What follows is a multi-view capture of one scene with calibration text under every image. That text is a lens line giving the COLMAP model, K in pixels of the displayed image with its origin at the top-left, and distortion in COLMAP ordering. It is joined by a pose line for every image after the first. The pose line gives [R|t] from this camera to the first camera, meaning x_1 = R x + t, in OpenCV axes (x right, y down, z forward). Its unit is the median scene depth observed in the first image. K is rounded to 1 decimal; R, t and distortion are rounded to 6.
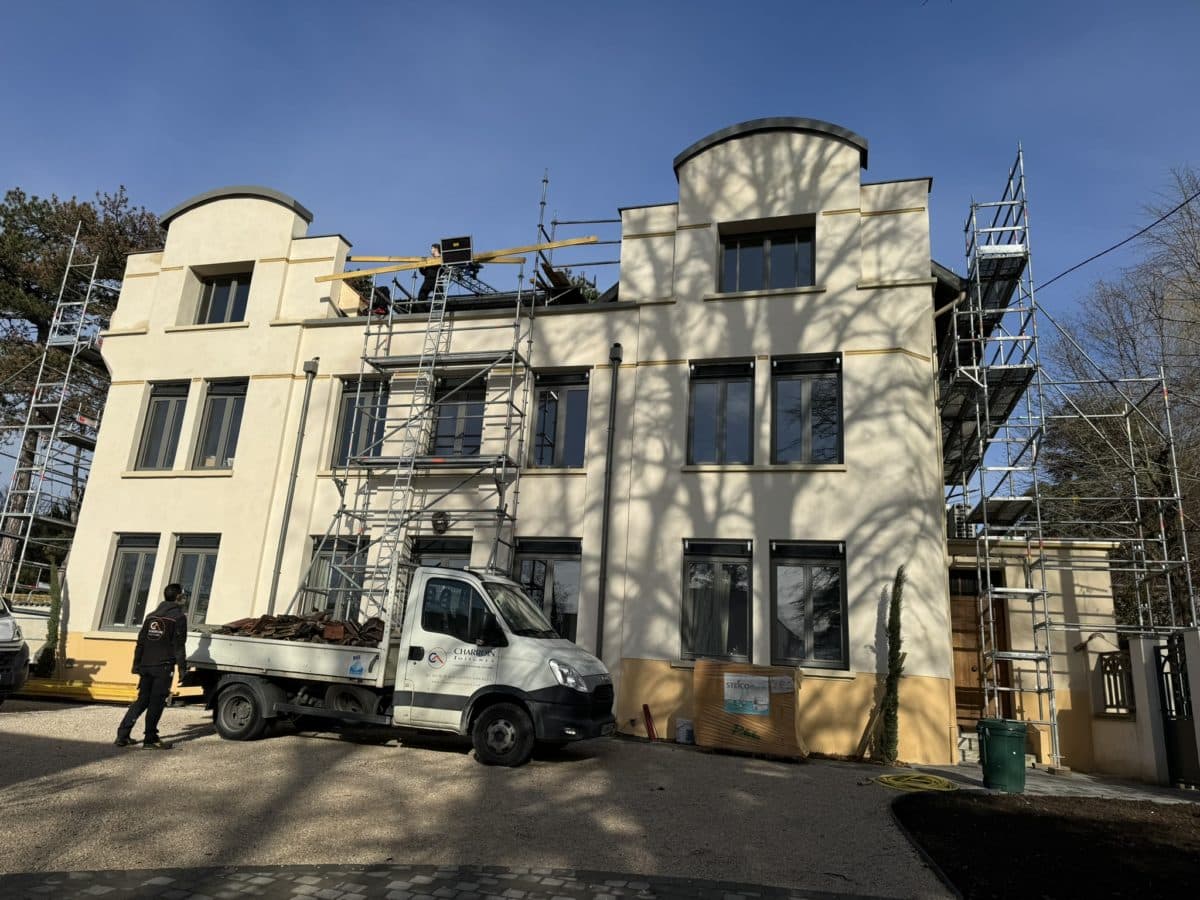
lens RADIAL K [[832.8, 0, 600.0], [0, 832.8, 450.0], [0, 0, 1]] dist [0.002831, -0.001056]
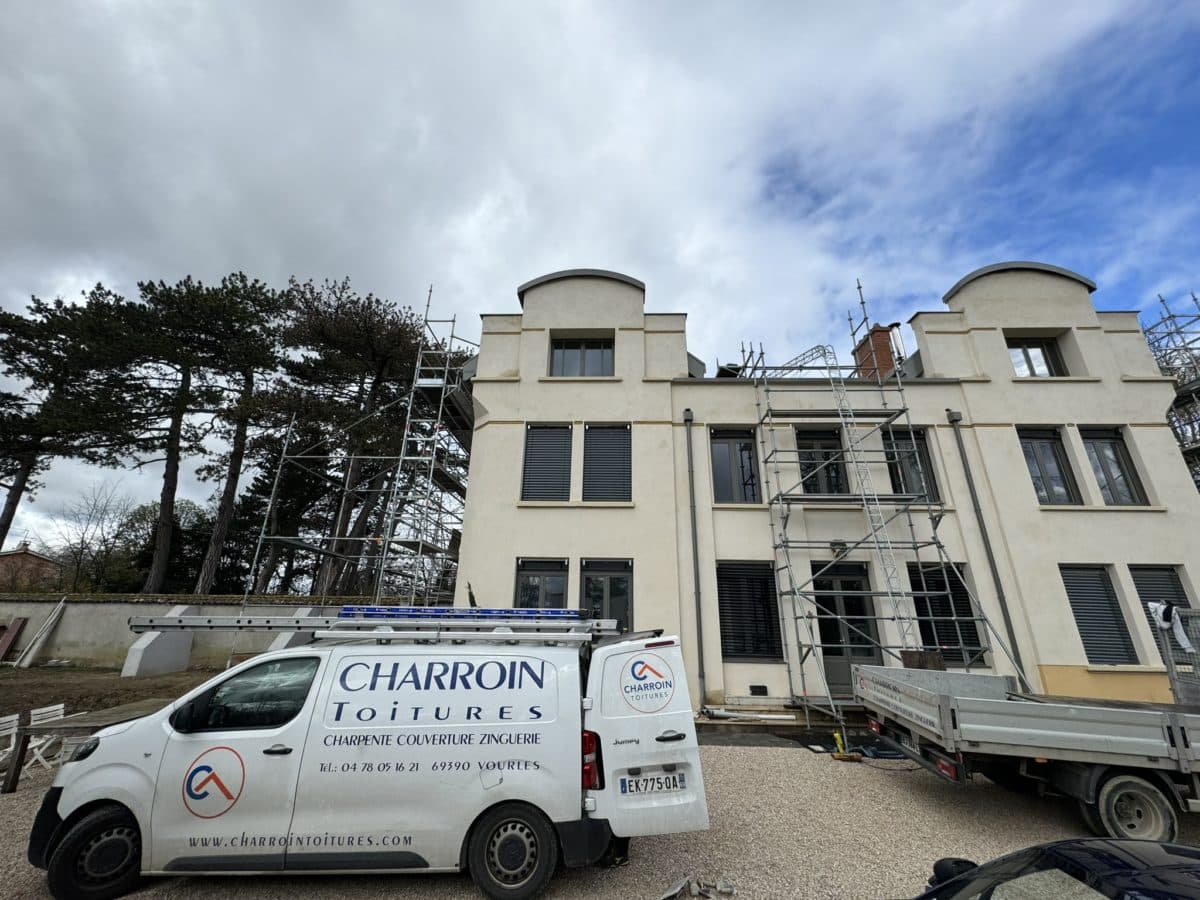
lens RADIAL K [[479.3, 0, 600.0], [0, 479.3, 450.0], [0, 0, 1]] dist [0.000596, 0.000015]
pose [[0.969969, 0.041365, 0.239687, -0.620940], [-0.020340, 0.995776, -0.089537, 0.012184], [-0.242378, 0.081973, 0.966713, 0.358868]]
